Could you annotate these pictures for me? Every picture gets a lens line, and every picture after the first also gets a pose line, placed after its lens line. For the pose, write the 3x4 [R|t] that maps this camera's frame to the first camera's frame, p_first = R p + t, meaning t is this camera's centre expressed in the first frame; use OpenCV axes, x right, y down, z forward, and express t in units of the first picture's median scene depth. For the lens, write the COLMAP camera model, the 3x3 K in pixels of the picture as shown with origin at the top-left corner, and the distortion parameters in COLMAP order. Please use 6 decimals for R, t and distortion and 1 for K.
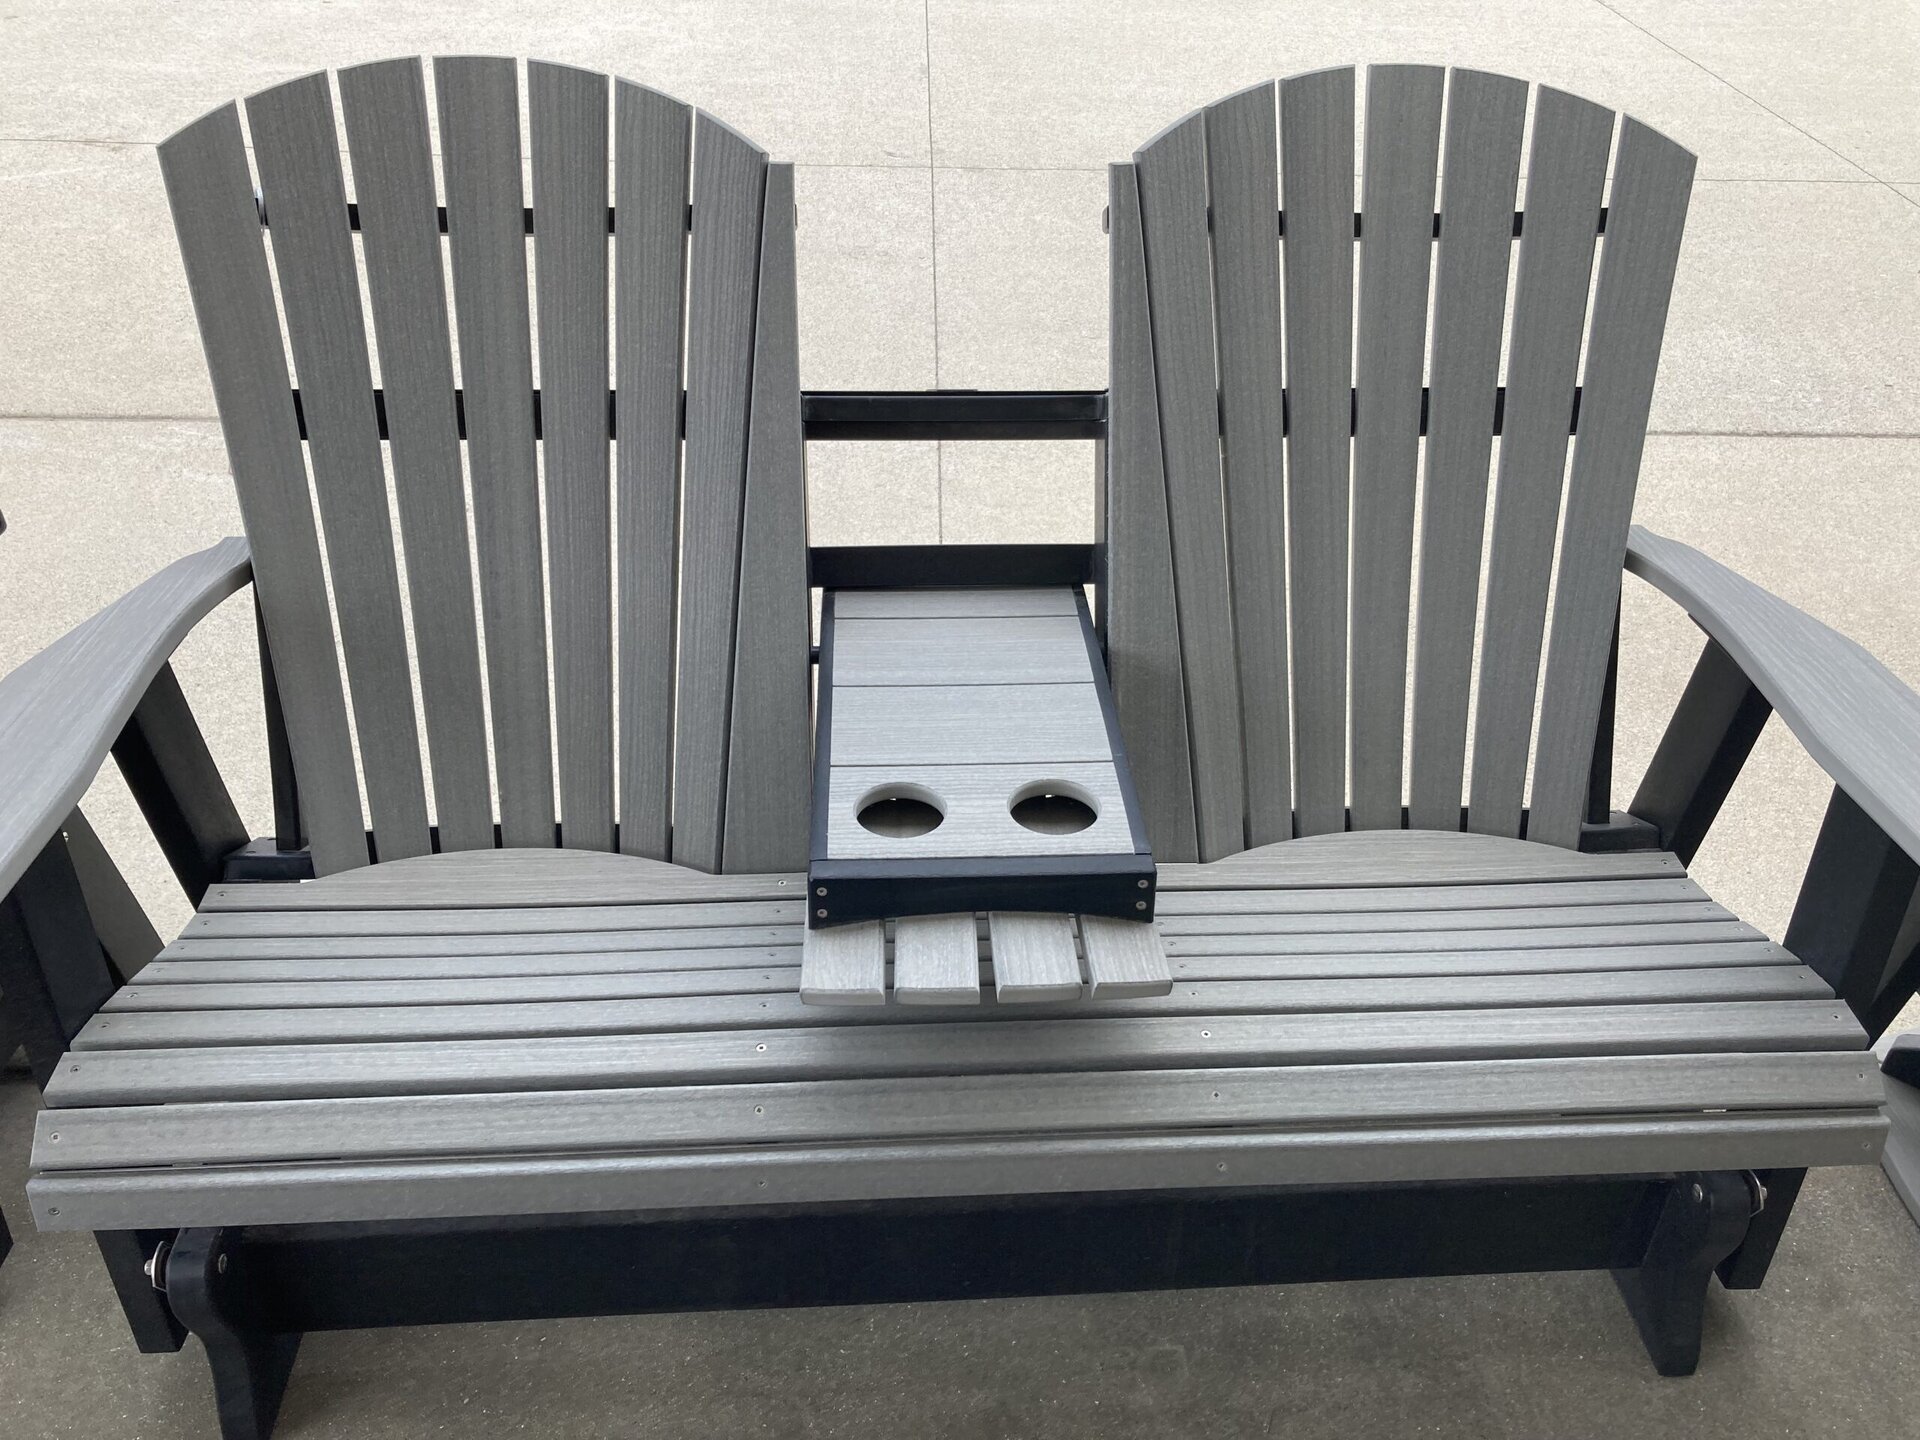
lens RADIAL K [[1597.5, 0, 960.0], [0, 1597.5, 720.0], [0, 0, 1]] dist [0.003306, -0.011088]
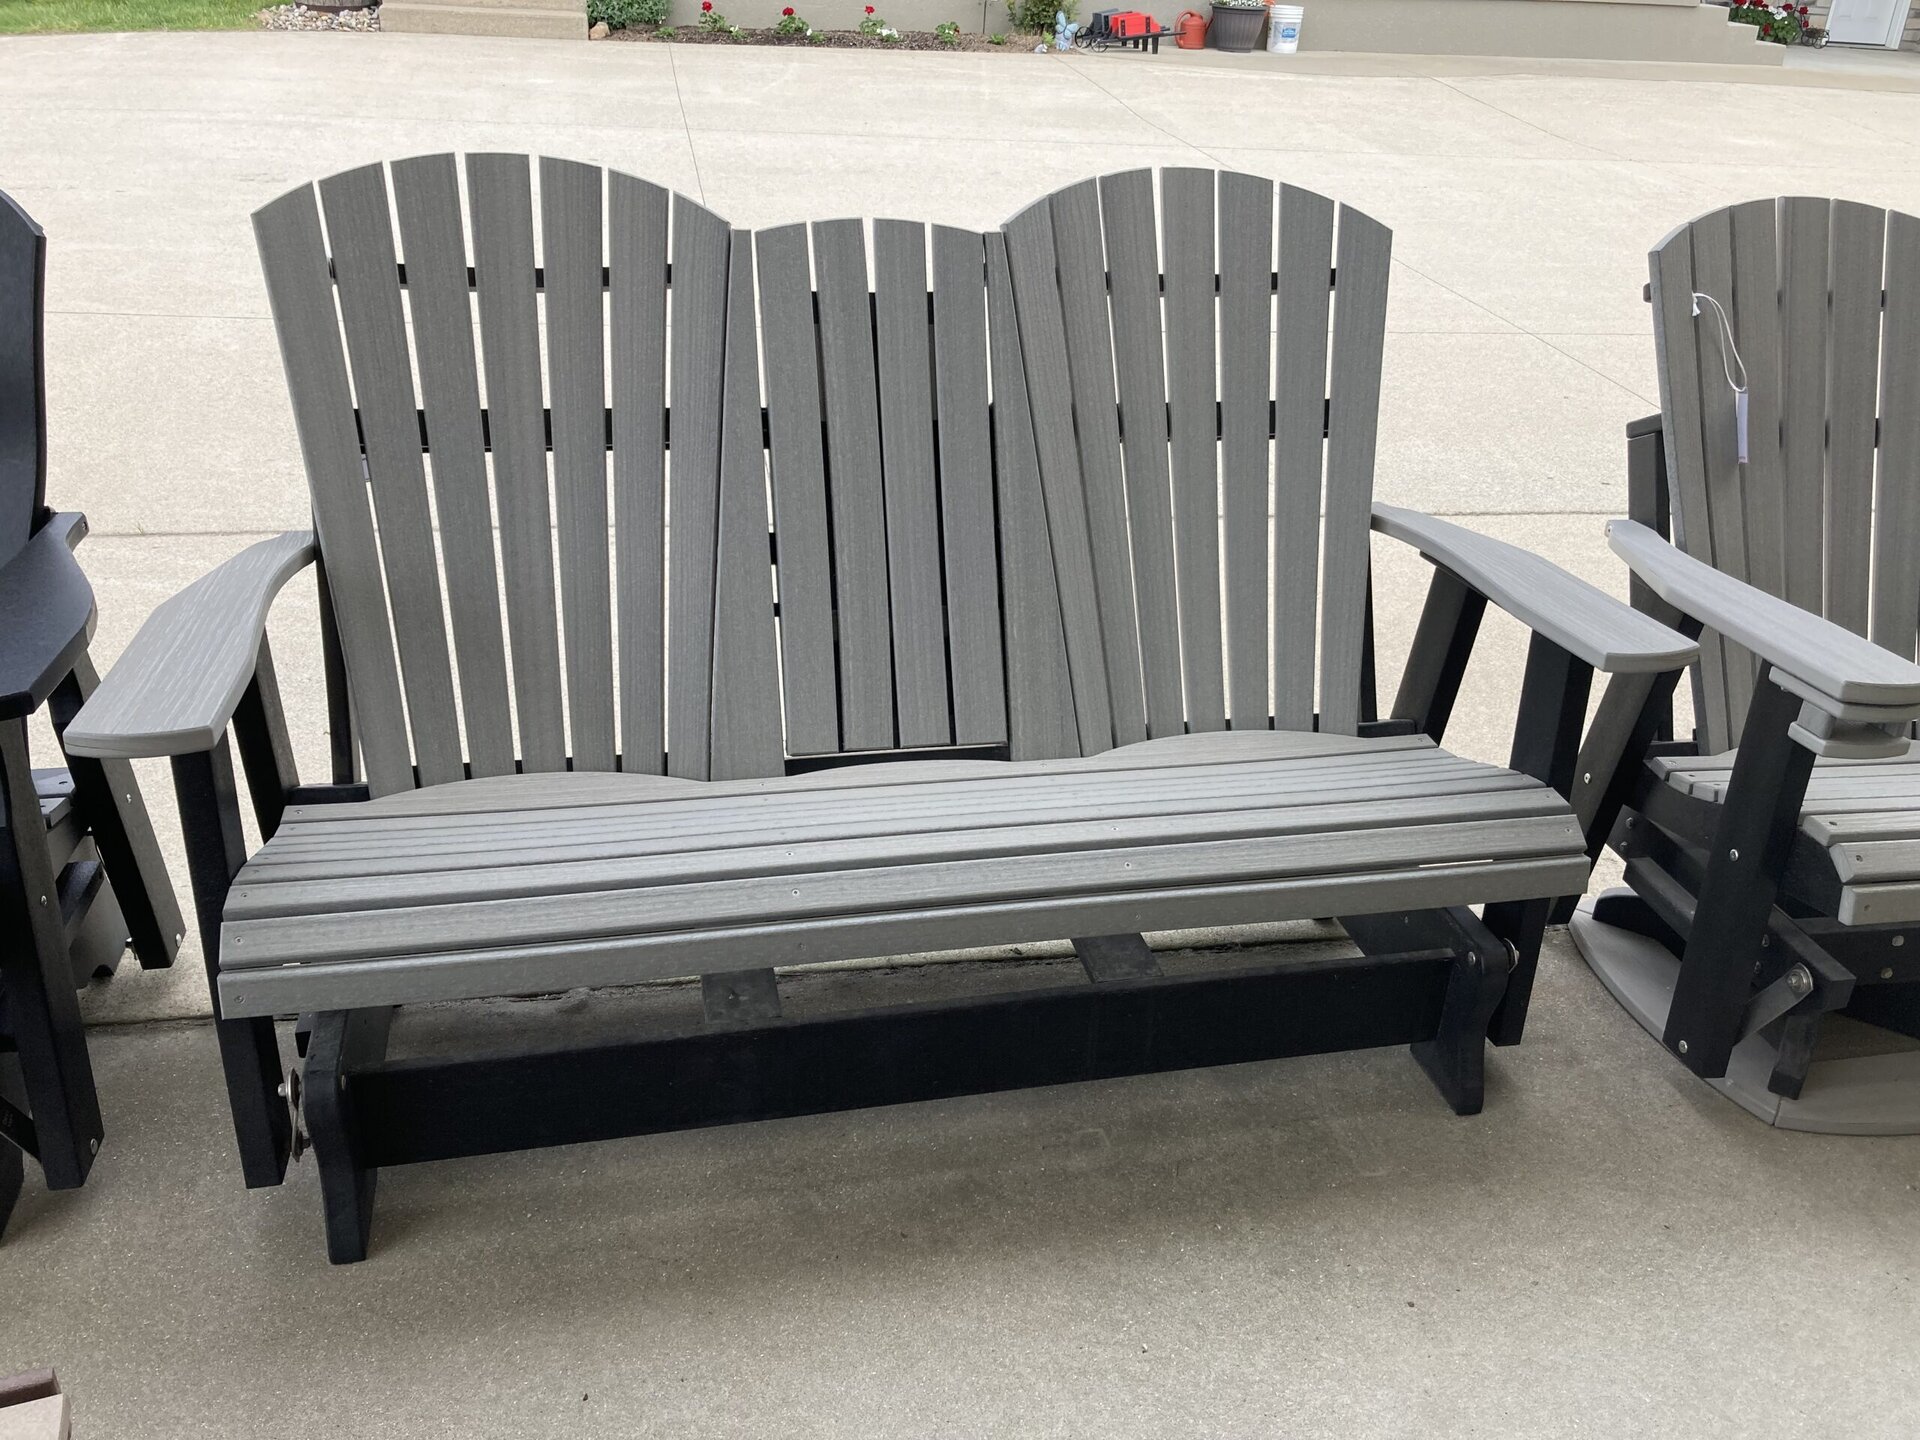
lens RADIAL K [[1574.2, 0, 995.6], [0, 1574.2, 719.3], [0, 0, 1]] dist [-0.010582, -0.002106]
pose [[0.984522, -0.050834, 0.167728, -0.138347], [0.071015, 0.990636, -0.116604, 0.212458], [-0.160229, 0.126711, 0.978913, -0.249948]]
